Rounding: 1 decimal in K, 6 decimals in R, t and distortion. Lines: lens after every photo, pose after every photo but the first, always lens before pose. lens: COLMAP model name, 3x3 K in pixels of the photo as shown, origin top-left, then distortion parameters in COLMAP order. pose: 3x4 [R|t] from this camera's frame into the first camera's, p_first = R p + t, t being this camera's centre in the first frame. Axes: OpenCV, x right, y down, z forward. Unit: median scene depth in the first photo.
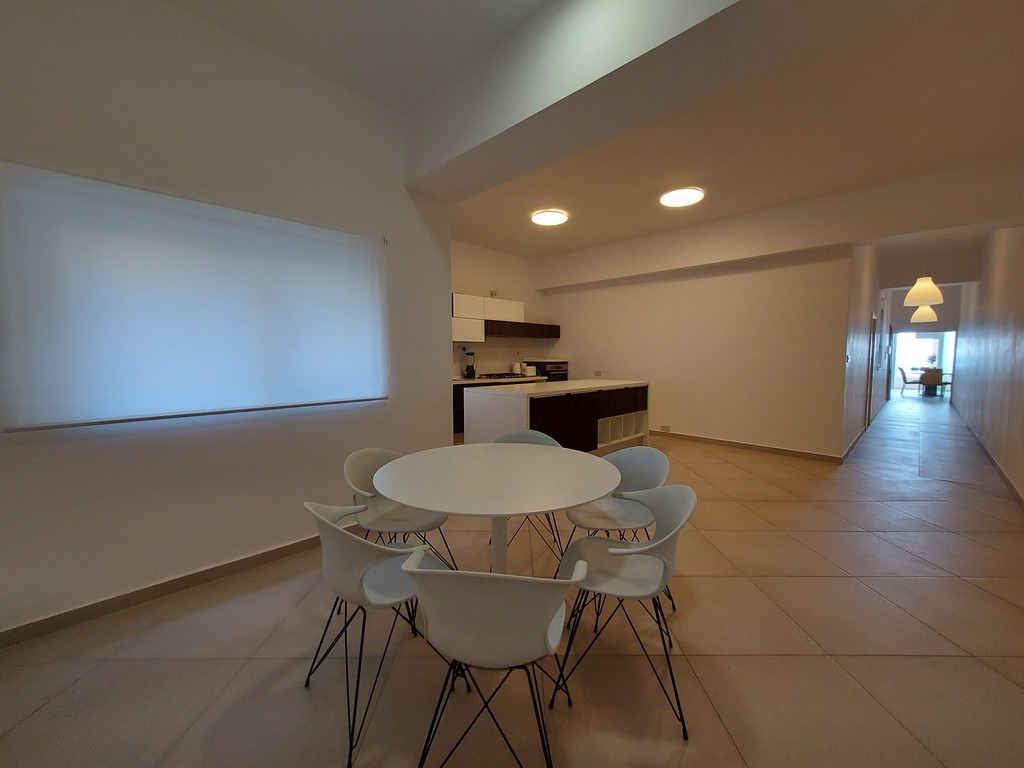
lens RADIAL K [[403.4, 0, 512.0], [0, 403.4, 384.0], [0, 0, 1]] dist [-0.001374, -0.000088]
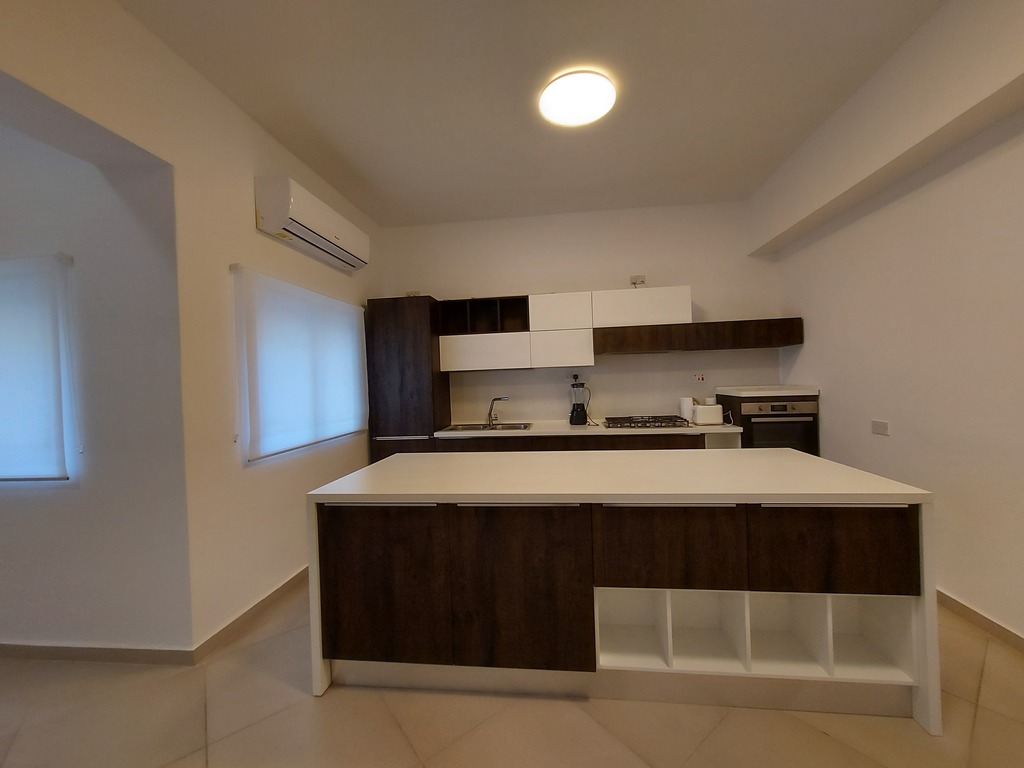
lens RADIAL K [[403.4, 0, 512.0], [0, 403.4, 384.0], [0, 0, 1]] dist [-0.001374, -0.000088]
pose [[0.611296, -0.011438, -0.791319, 0.309495], [-0.018257, 0.999426, -0.028550, -0.053178], [0.791191, 0.031899, 0.610736, 0.500583]]
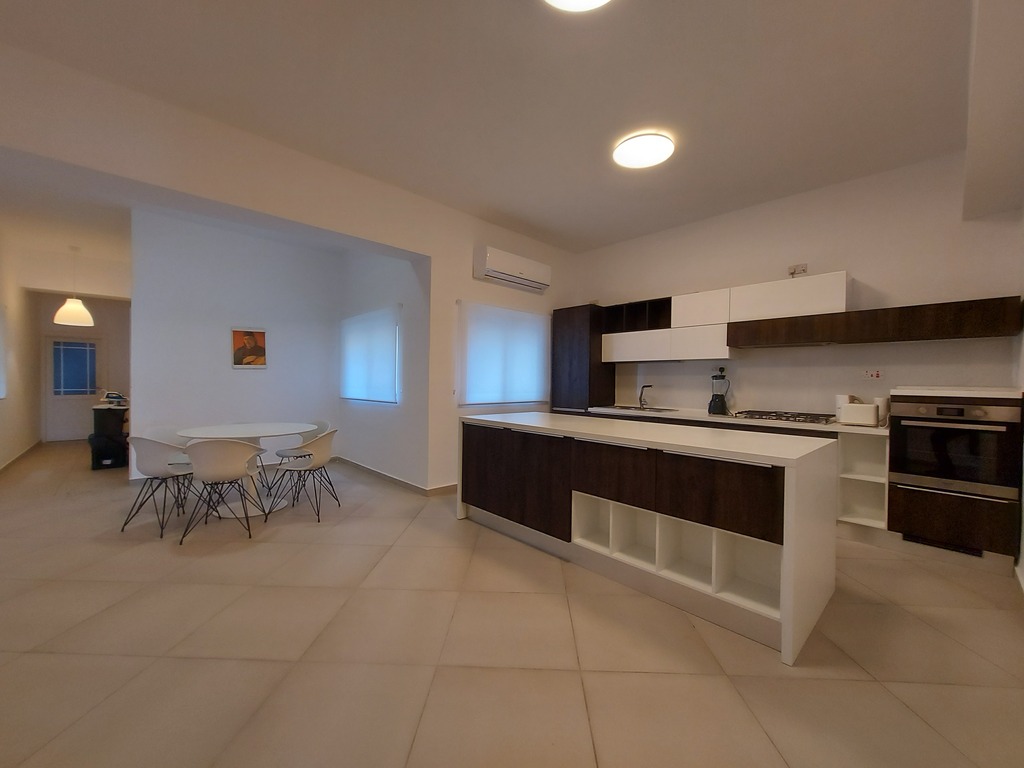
lens RADIAL K [[397.2, 0, 512.0], [0, 397.2, 384.0], [0, 0, 1]] dist [0.000977, 0.000103]
pose [[-0.036972, 0.009409, -0.999272, 0.528655], [-0.080915, 0.996644, 0.012378, -0.040949], [0.996035, 0.081314, -0.036087, 0.639821]]
